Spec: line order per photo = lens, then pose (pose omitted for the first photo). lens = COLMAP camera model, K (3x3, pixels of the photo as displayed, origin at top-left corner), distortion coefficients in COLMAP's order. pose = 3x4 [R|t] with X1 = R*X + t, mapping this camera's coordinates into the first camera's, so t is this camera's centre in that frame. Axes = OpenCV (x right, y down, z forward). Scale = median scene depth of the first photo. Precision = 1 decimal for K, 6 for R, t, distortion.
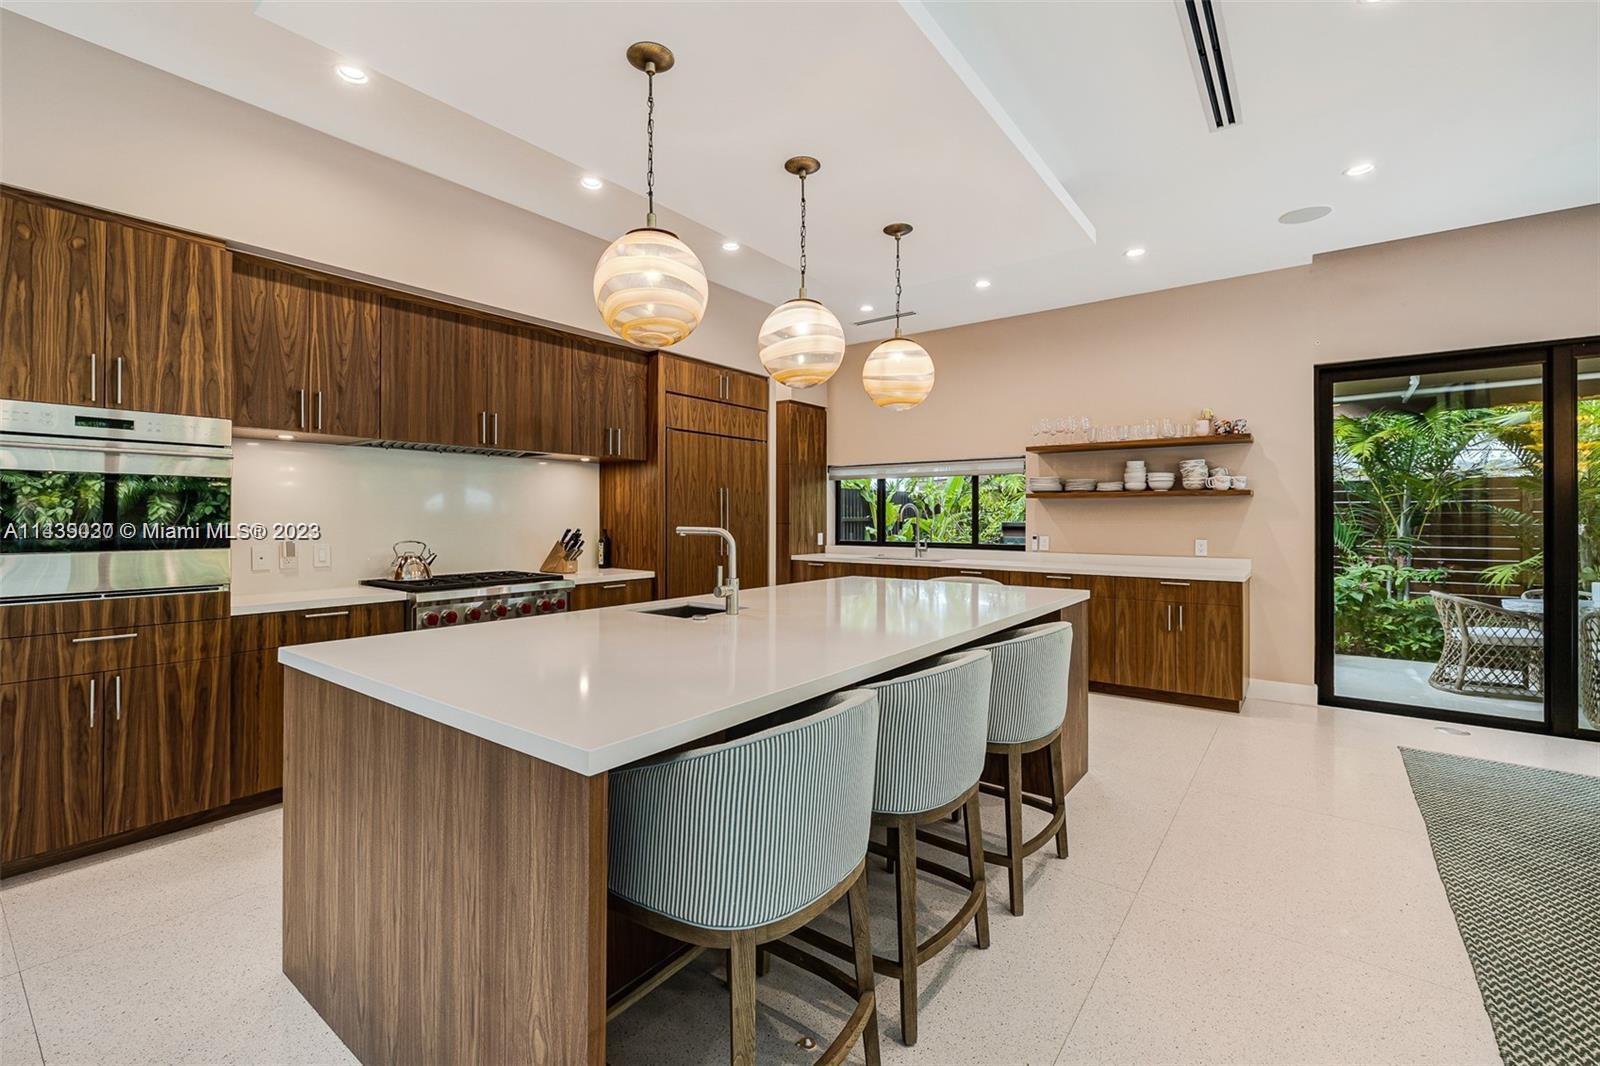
lens RADIAL K [[678.5, 0, 800.5], [0, 678.5, 520.0], [0, 0, 1]] dist [-0.003909, -0.000100]
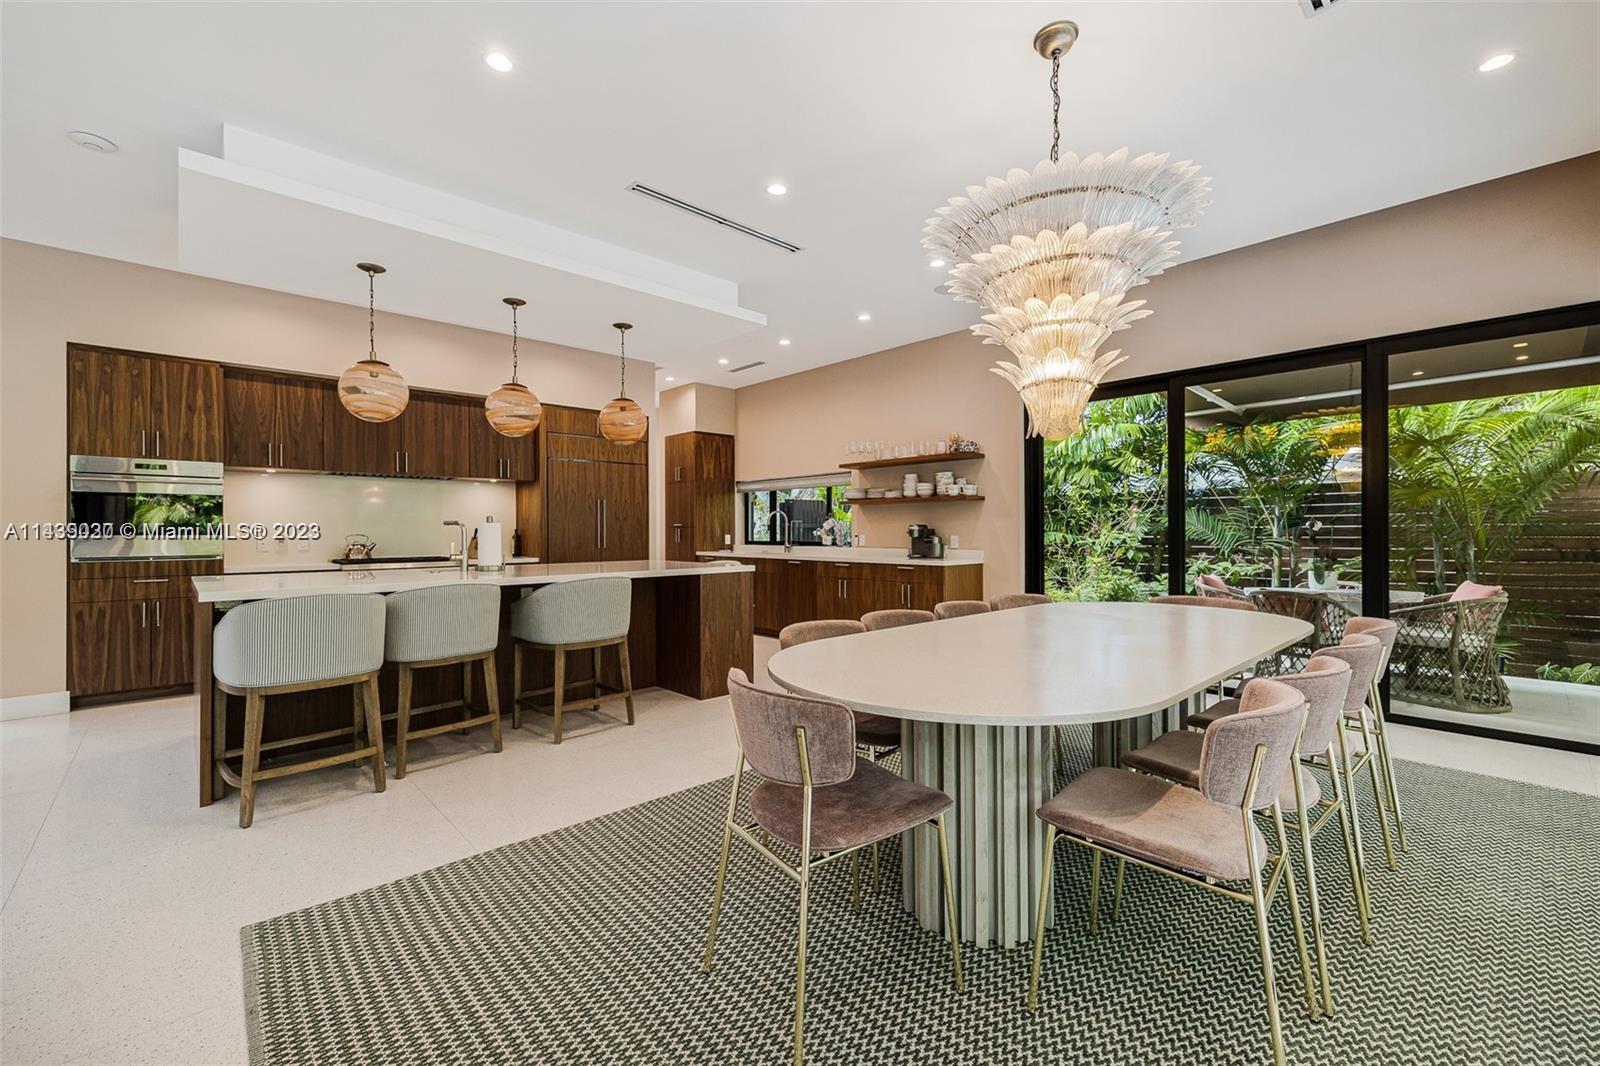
lens RADIAL K [[639.1, 0, 800.5], [0, 639.1, 534.5], [0, 0, 1]] dist [0.001476, 0.000006]
pose [[0.985271, -0.002614, -0.170980, 0.818034], [0.003165, 0.999991, 0.002951, 0.035153], [0.170971, -0.003448, 0.985270, -0.345155]]
